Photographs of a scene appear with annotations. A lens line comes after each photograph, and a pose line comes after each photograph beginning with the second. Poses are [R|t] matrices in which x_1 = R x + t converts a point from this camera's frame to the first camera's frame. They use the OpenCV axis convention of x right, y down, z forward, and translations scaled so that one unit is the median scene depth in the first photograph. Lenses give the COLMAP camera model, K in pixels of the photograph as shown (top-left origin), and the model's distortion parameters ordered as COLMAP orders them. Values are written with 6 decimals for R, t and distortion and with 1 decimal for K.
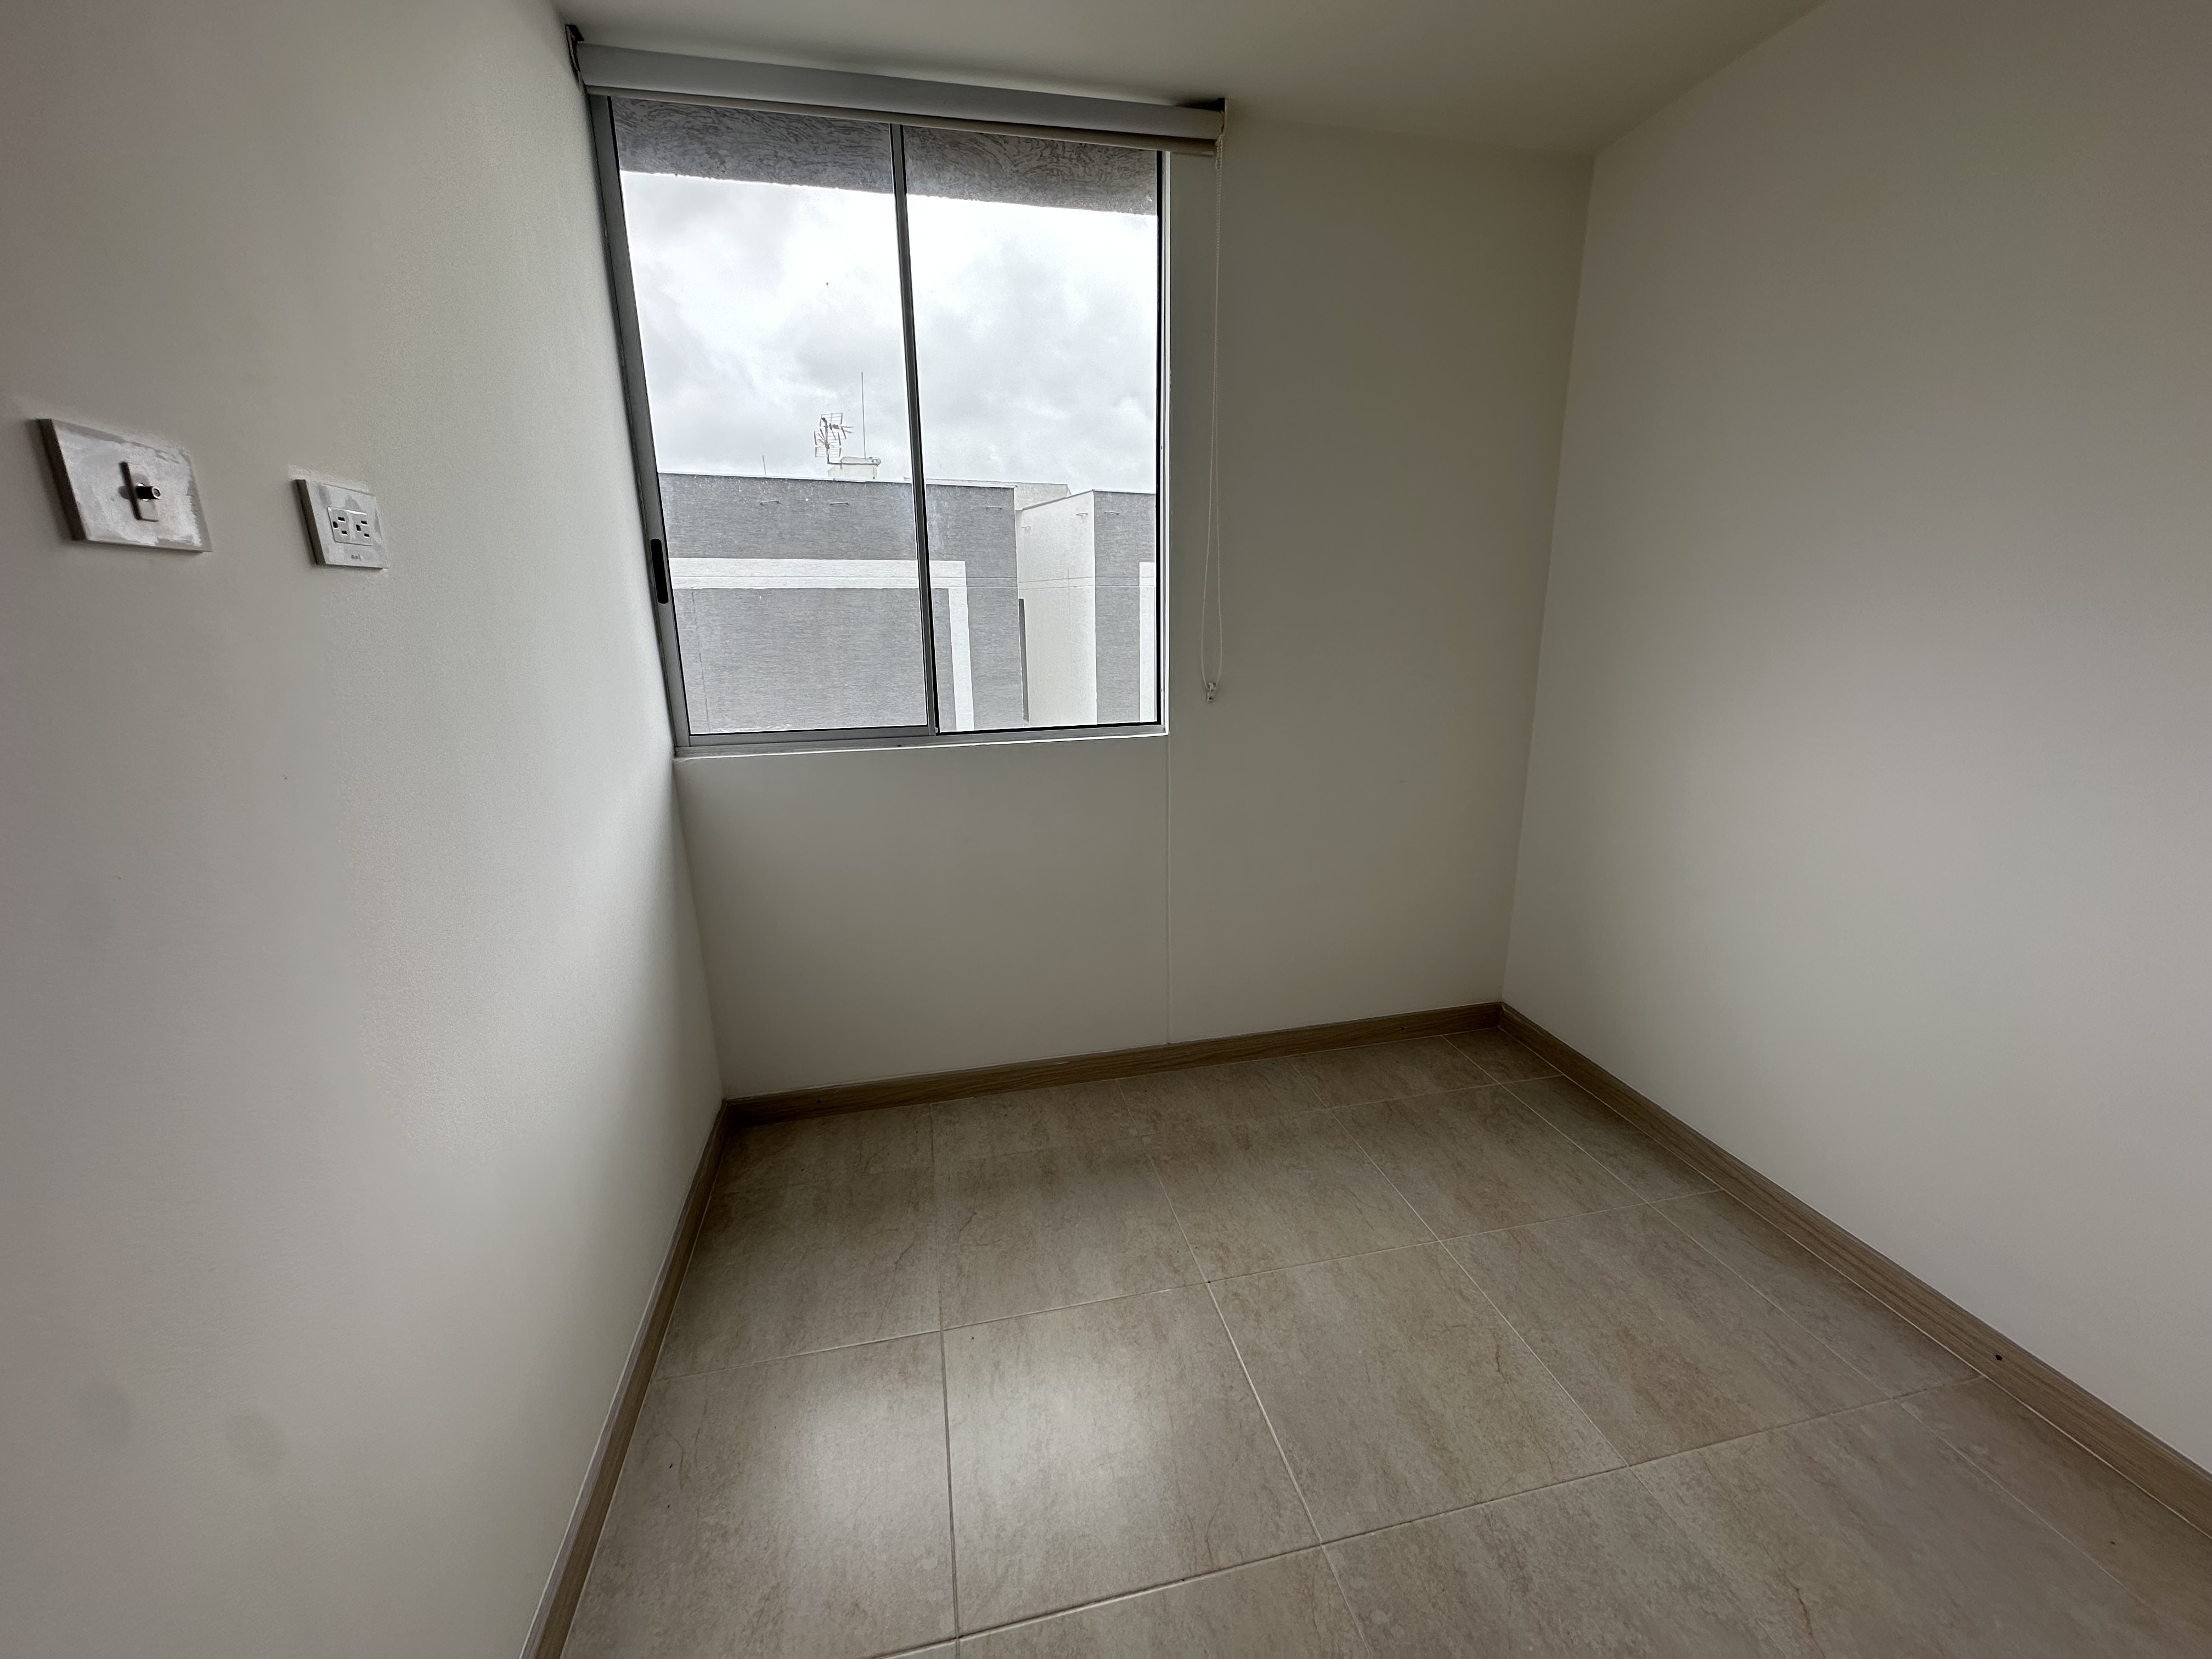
lens RADIAL K [[885.9, 0, 1110.0], [0, 885.9, 827.3], [0, 0, 1]] dist [-0.001738, 0.000187]
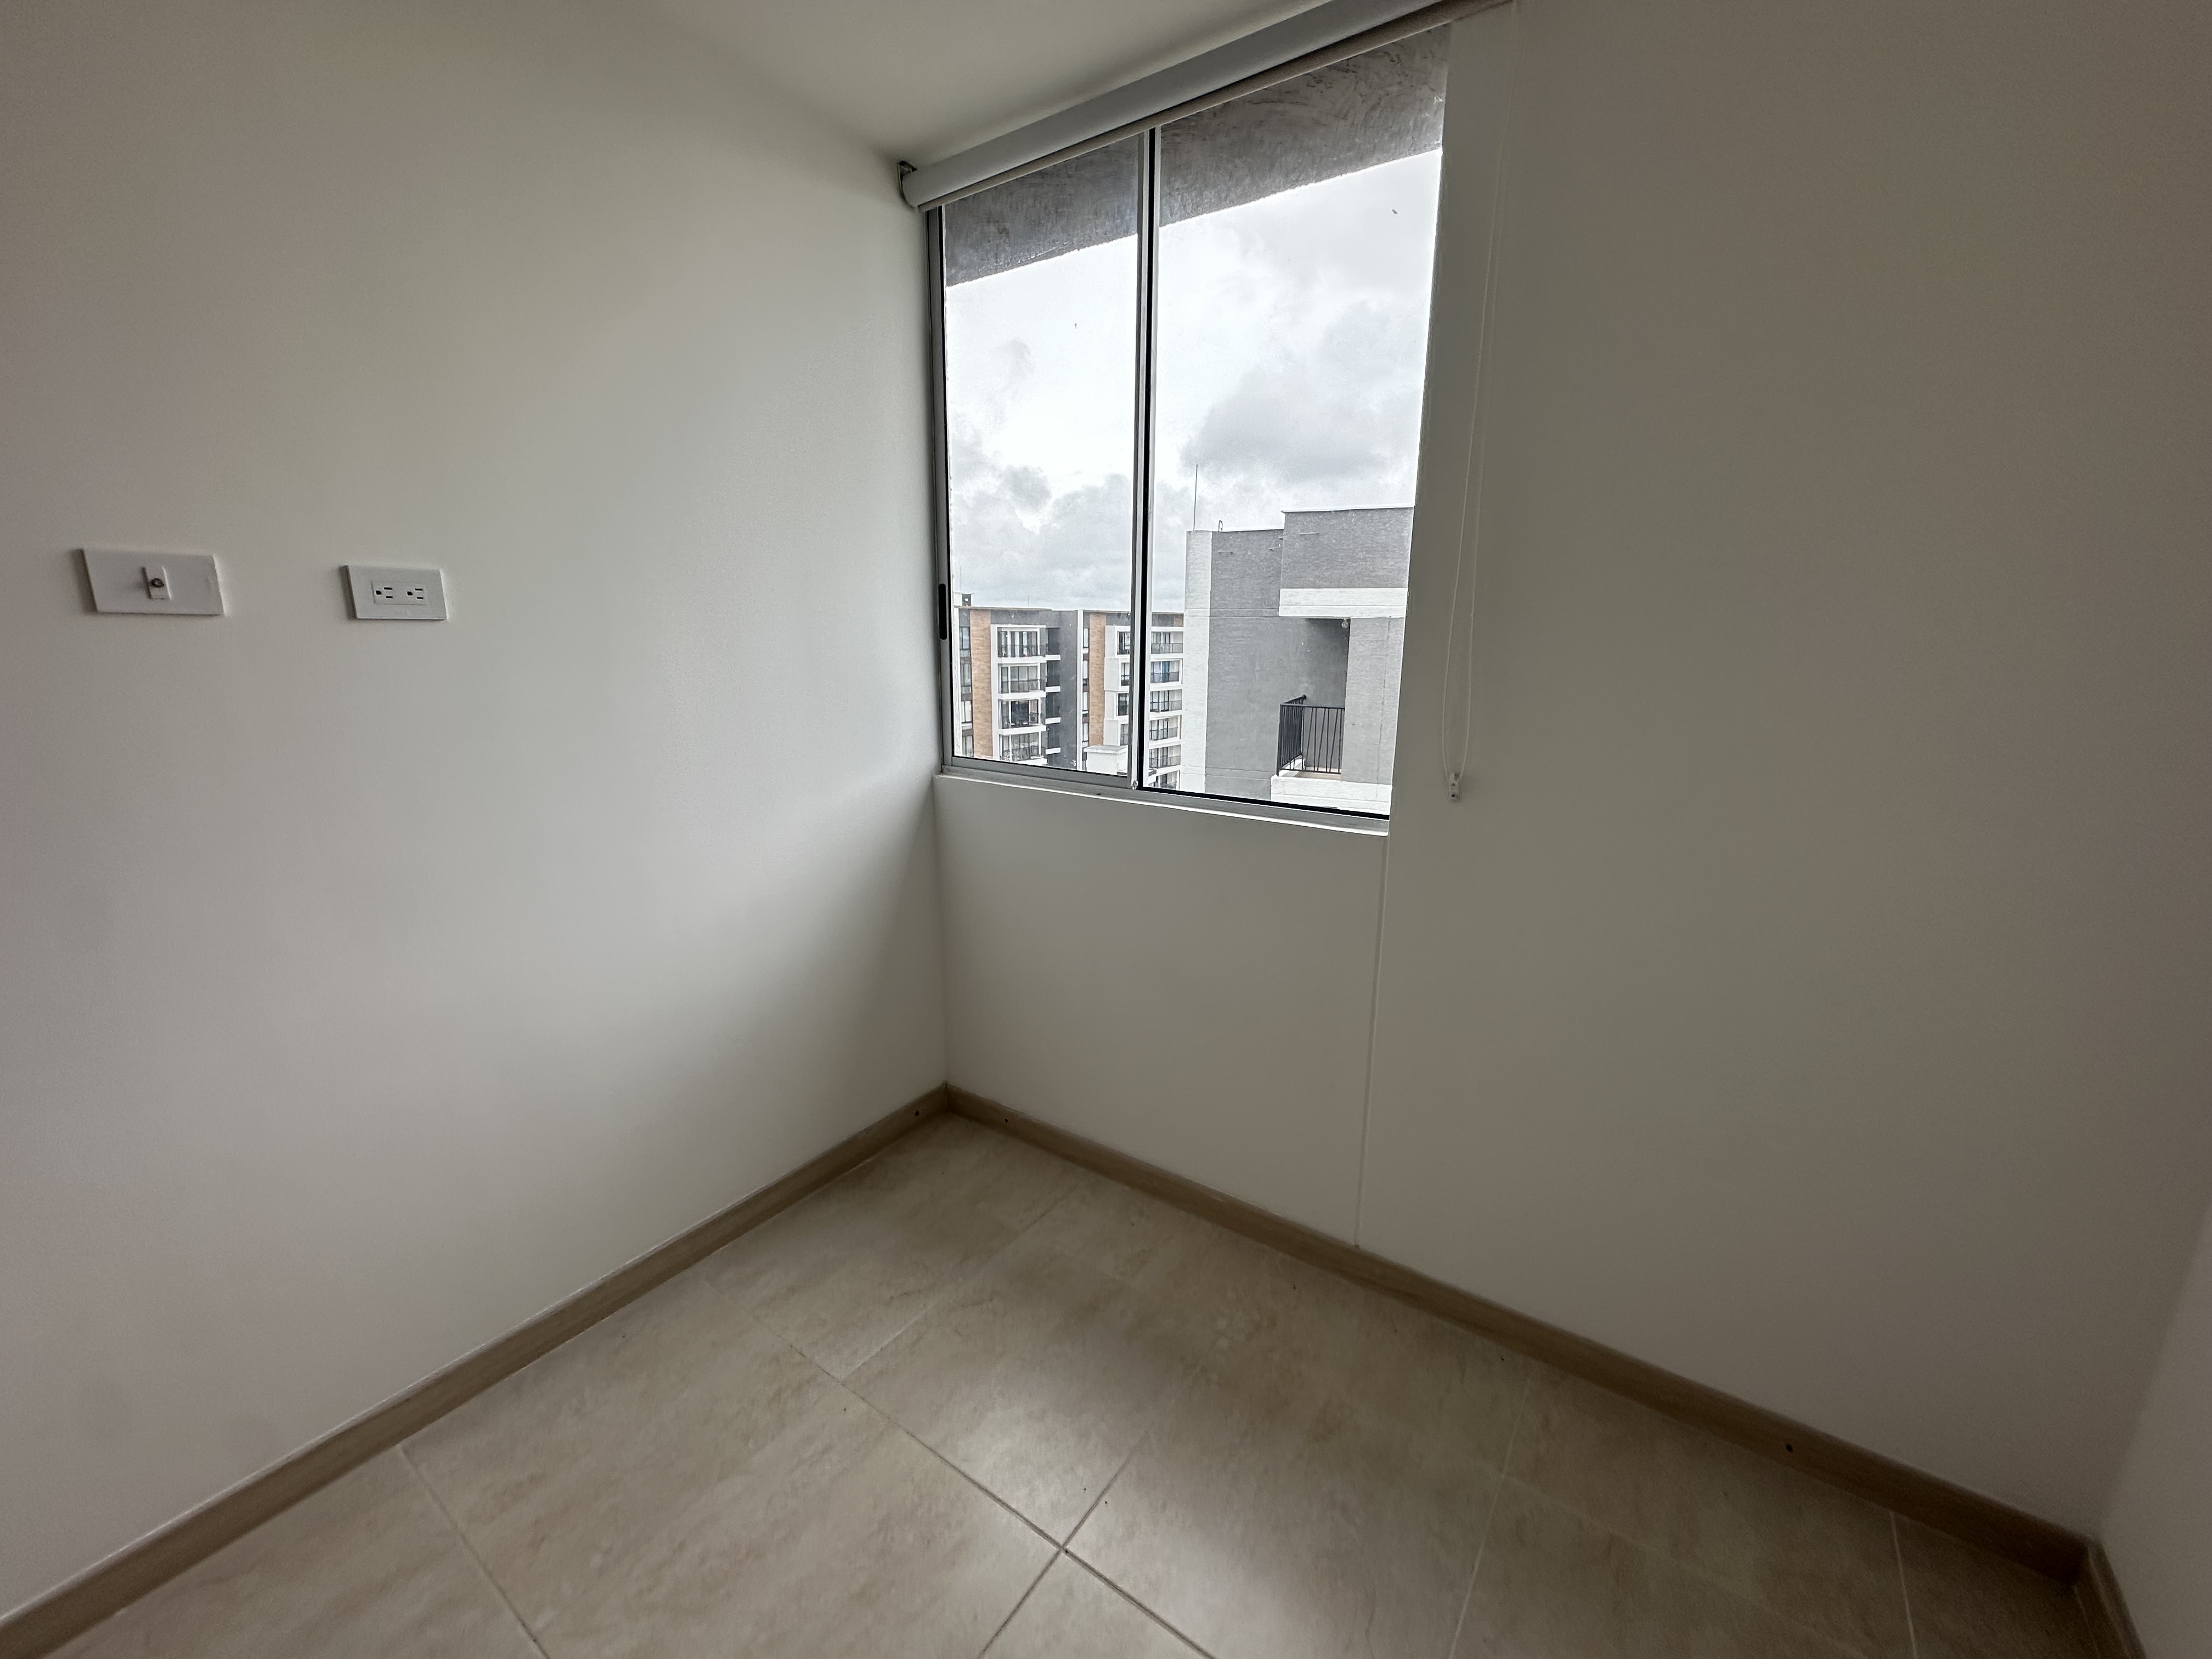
lens RADIAL K [[889.1, 0, 1106.7], [0, 889.1, 798.2], [0, 0, 1]] dist [0.001018, 0.000137]
pose [[0.674265, 0.153623, -0.722334, 0.479509], [-0.202550, 0.979085, 0.019157, -0.110081], [0.710169, 0.133392, 0.691279, 0.344069]]
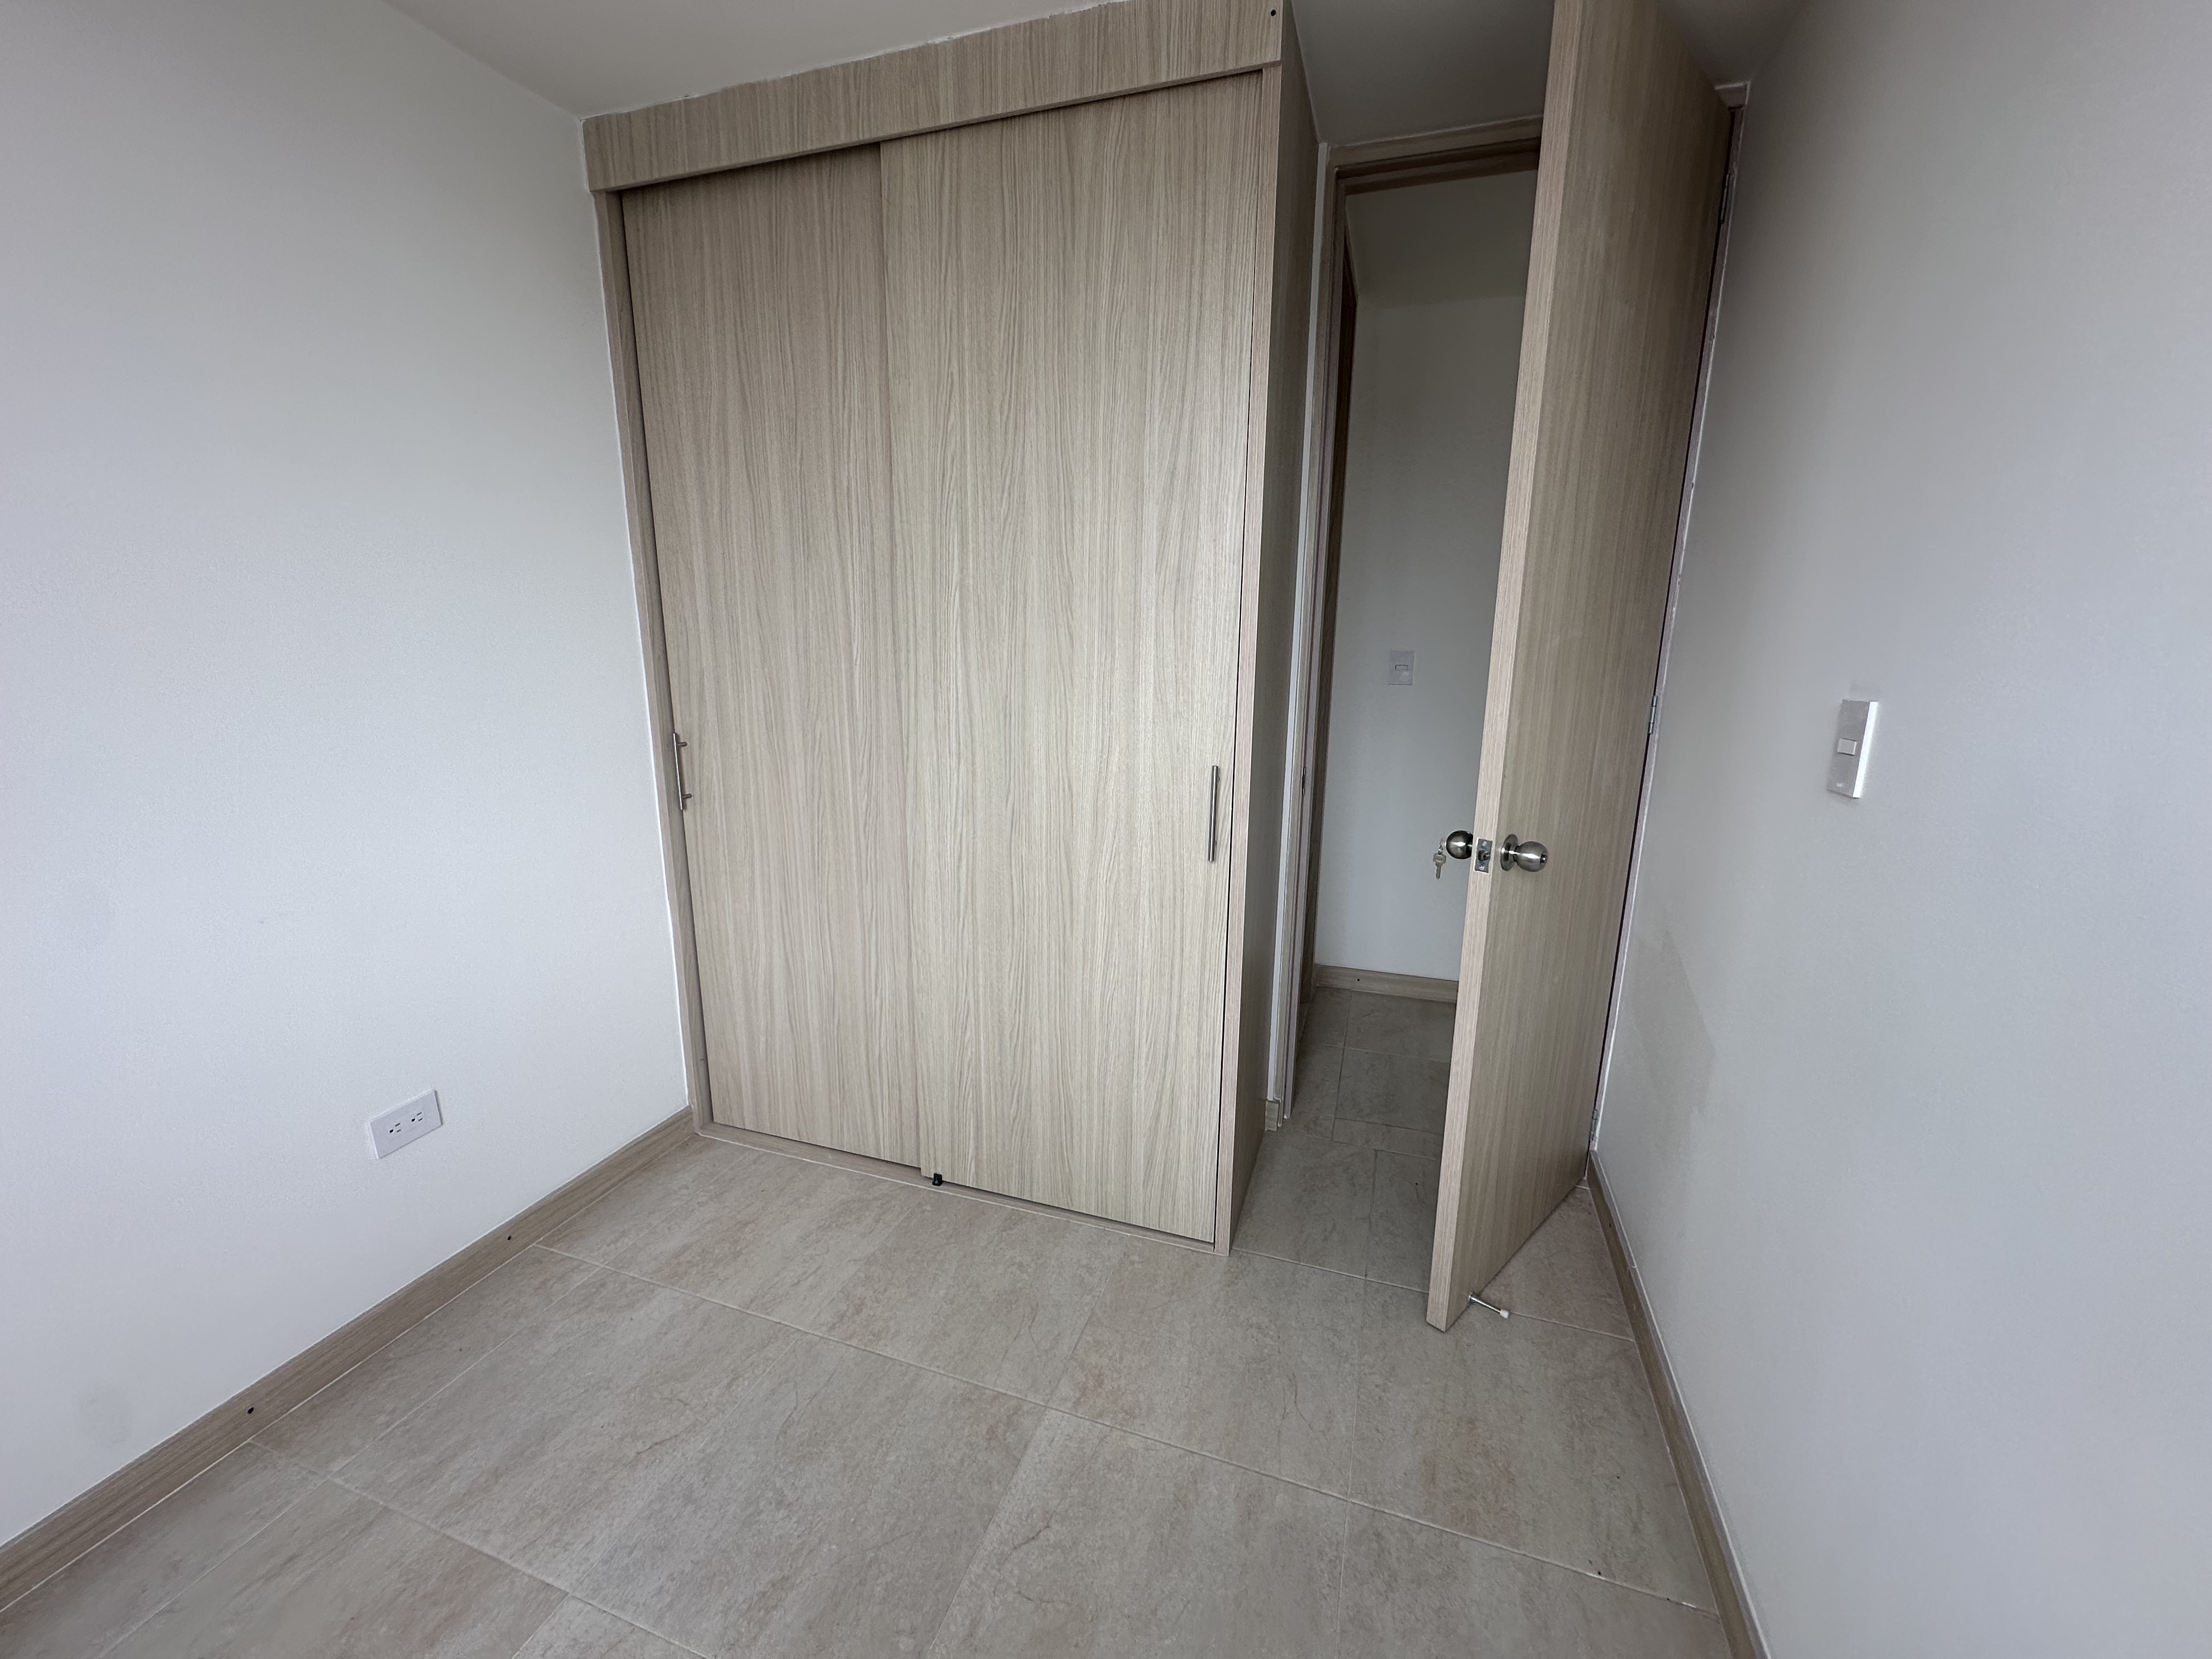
lens RADIAL K [[885.9, 0, 1110.0], [0, 885.9, 827.3], [0, 0, 1]] dist [-0.001738, 0.000187]
pose [[-0.853050, -0.106970, 0.510748, -0.166792], [0.133977, 0.901059, 0.412483, -0.180058], [-0.504338, 0.420297, -0.754317, 0.669146]]
